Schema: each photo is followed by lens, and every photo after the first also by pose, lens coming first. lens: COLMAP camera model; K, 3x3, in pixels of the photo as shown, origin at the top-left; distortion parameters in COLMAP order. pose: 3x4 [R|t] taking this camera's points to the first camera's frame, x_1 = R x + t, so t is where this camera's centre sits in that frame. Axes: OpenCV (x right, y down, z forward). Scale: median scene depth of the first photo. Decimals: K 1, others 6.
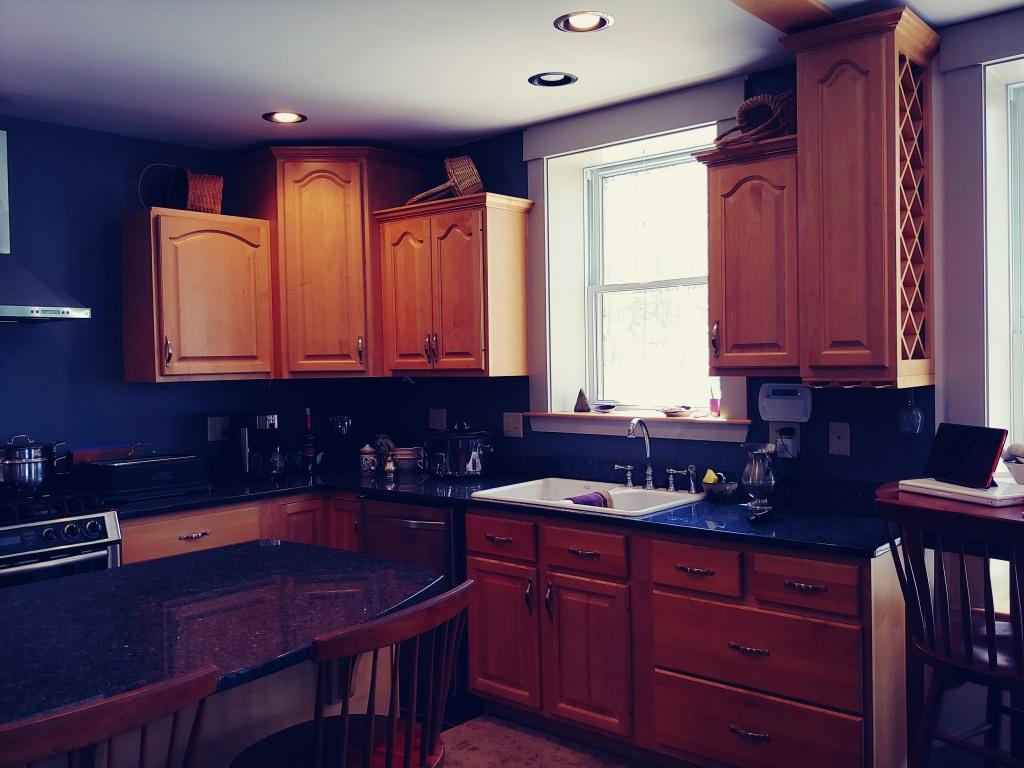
lens RADIAL K [[913.6, 0, 505.7], [0, 913.6, 376.1], [0, 0, 1]] dist [0.071775, -0.035203]
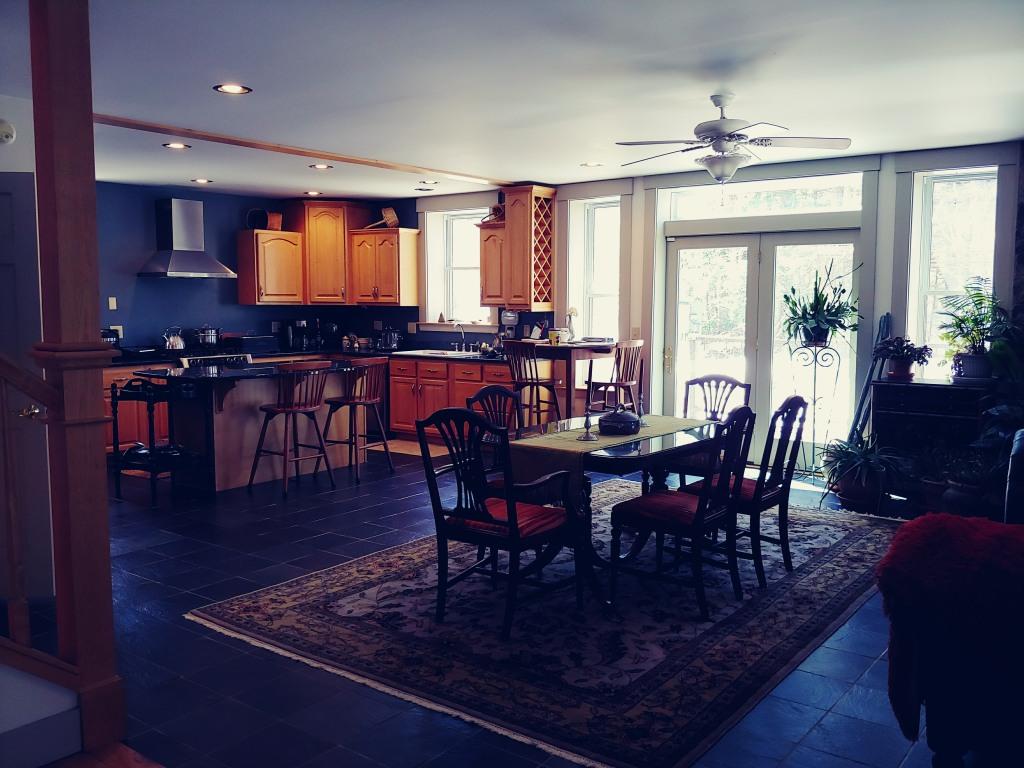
lens RADIAL K [[913.6, 0, 523.0], [0, 913.6, 392.2], [0, 0, 1]] dist [0.071775, -0.035203]
pose [[0.995917, 0.013171, 0.089306, 0.087403], [-0.020562, 0.996391, 0.082355, 0.021275], [-0.087899, -0.083855, 0.992594, -1.361943]]
